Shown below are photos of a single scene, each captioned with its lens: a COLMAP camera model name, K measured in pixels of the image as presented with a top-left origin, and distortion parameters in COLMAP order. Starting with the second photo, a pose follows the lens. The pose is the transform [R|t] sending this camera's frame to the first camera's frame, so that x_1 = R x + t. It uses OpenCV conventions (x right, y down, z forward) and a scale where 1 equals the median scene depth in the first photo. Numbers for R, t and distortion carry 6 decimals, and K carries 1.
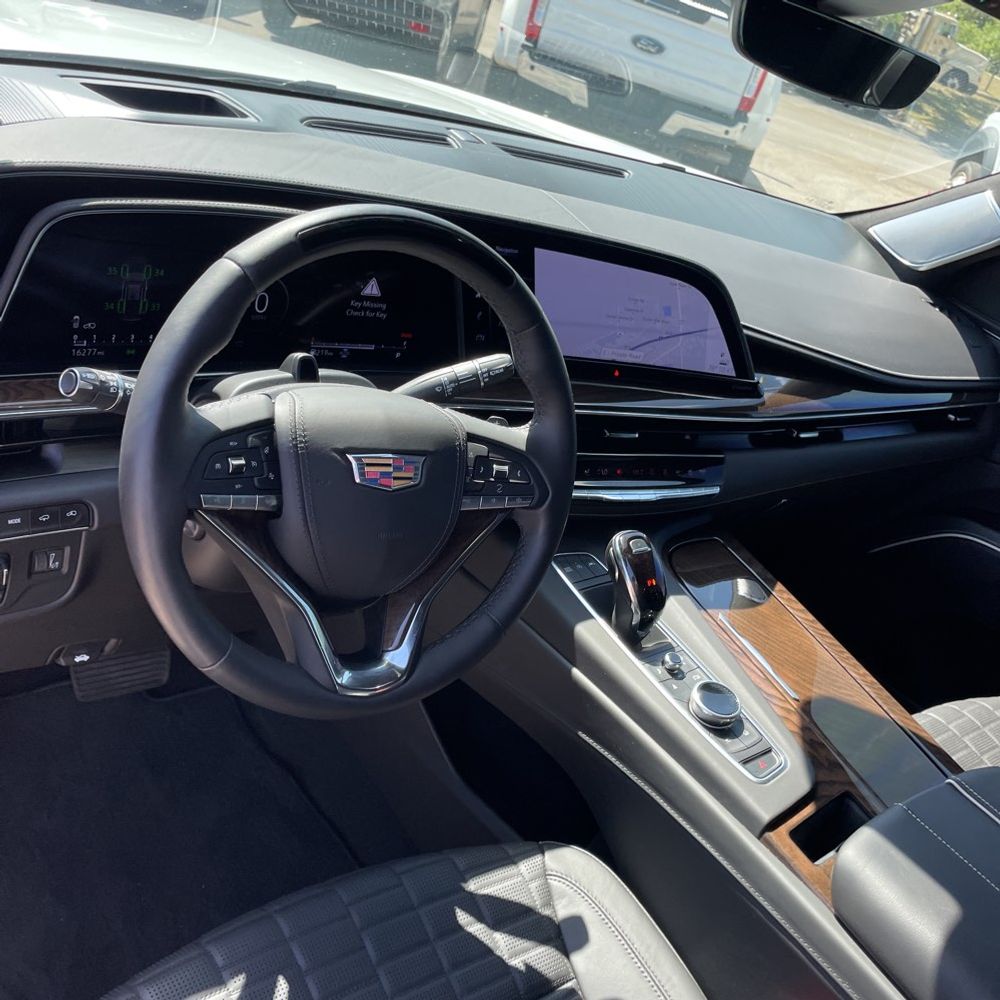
lens RADIAL K [[996.6, 0, 482.4], [0, 996.6, 487.1], [0, 0, 1]] dist [0.094873, -0.133188]
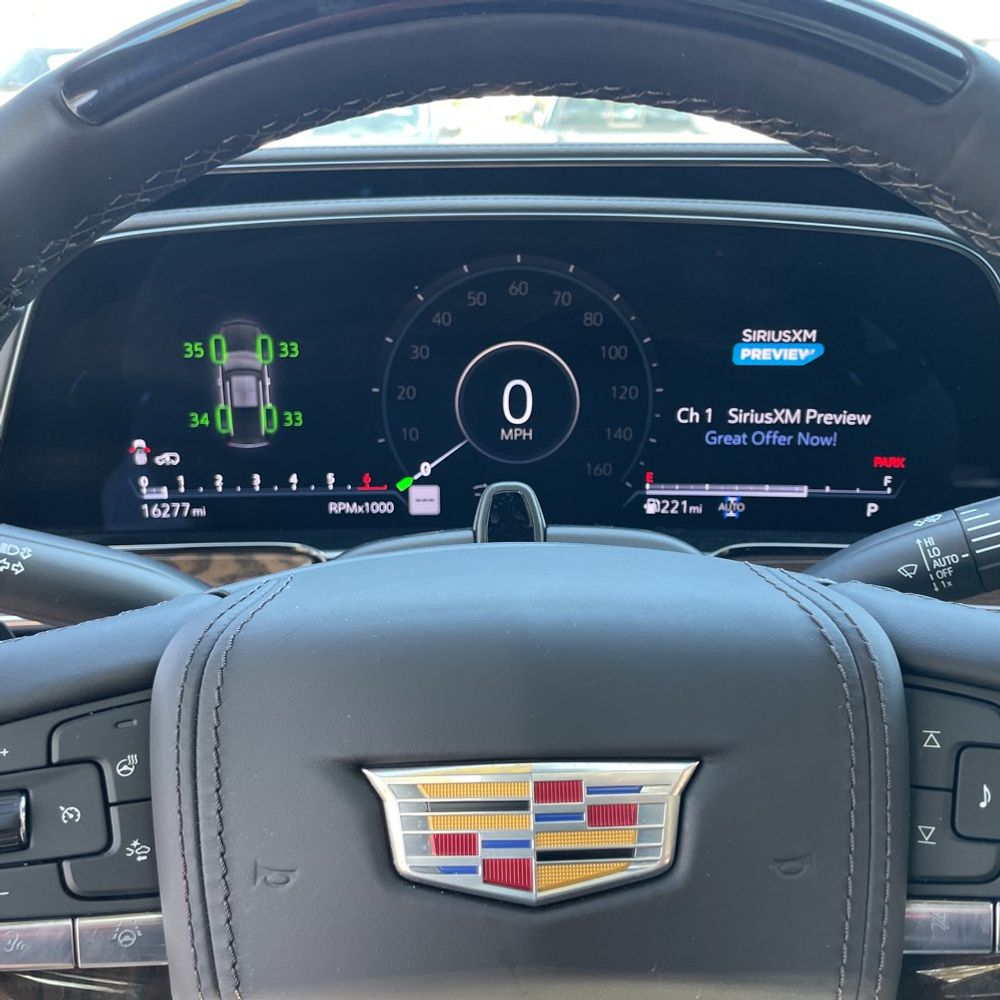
lens RADIAL K [[996.6, 0, 482.4], [0, 996.6, 487.1], [0, 0, 1]] dist [0.094873, -0.133188]
pose [[0.789622, -0.073704, -0.609150, 0.058654], [-0.073231, 0.974344, -0.212817, -0.045316], [0.609208, 0.212654, 0.763966, 0.693477]]
